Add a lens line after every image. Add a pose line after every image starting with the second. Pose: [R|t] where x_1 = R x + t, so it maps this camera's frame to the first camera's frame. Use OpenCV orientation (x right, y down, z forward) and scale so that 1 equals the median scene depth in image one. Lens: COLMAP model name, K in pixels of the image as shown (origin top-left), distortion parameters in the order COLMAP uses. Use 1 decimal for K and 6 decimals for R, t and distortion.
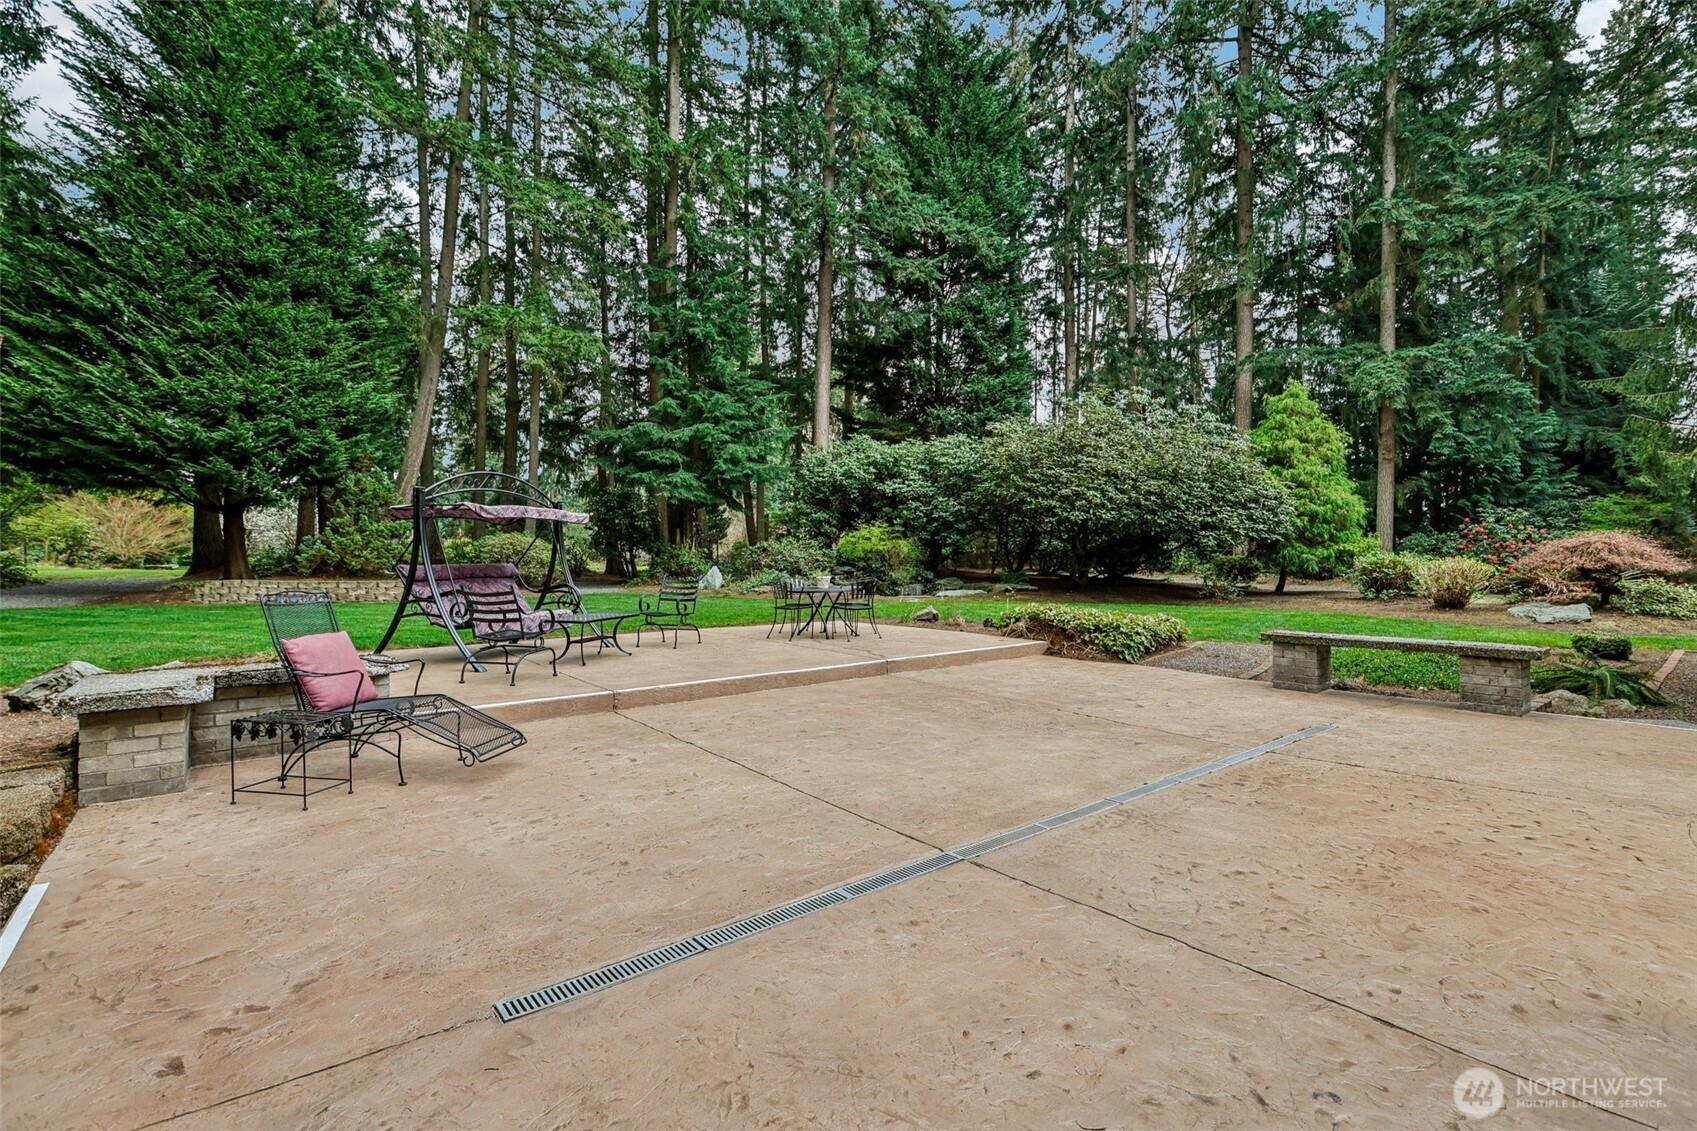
lens RADIAL K [[779.9, 0, 848.1], [0, 779.9, 561.4], [0, 0, 1]] dist [0.001068, -0.000028]
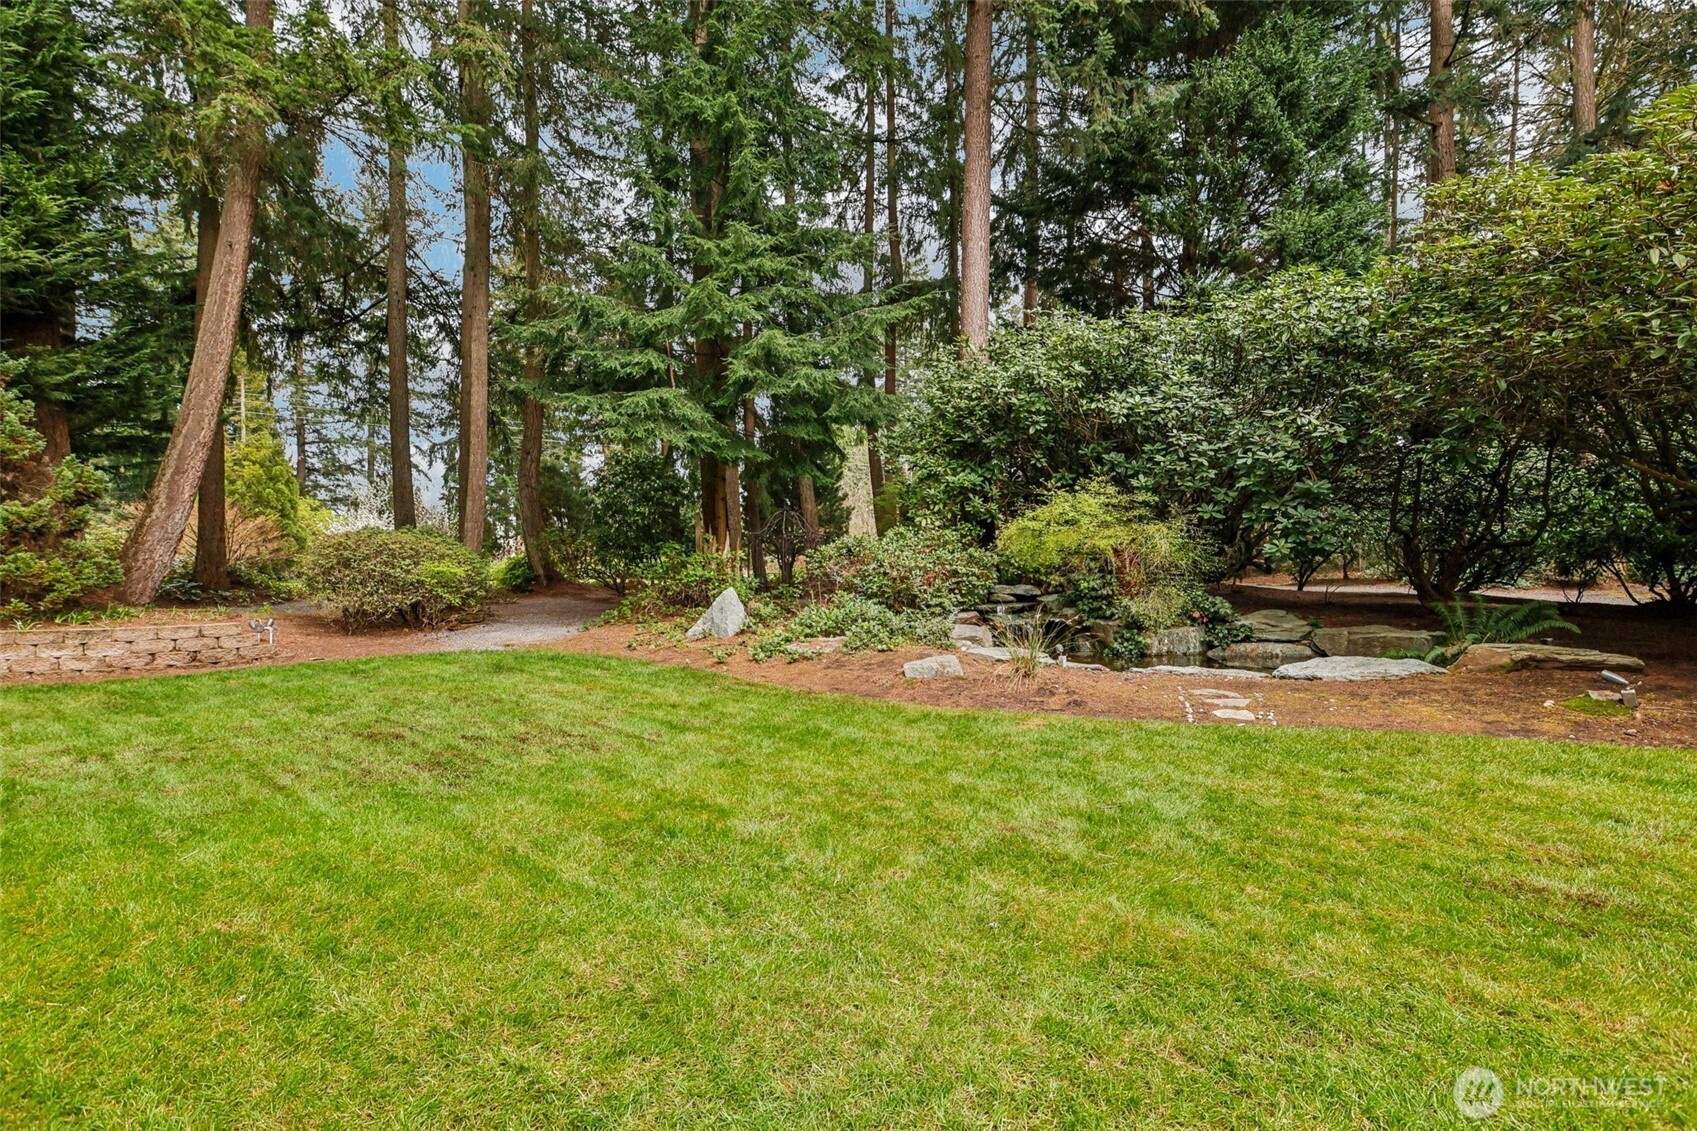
lens RADIAL K [[779.9, 0, 850.7], [0, 779.9, 571.3], [0, 0, 1]] dist [0.001068, -0.000028]
pose [[0.971936, -0.008675, -0.235087, 0.008417], [0.010751, 0.999914, 0.007552, -0.006607], [0.235001, -0.009868, 0.971945, 0.537624]]
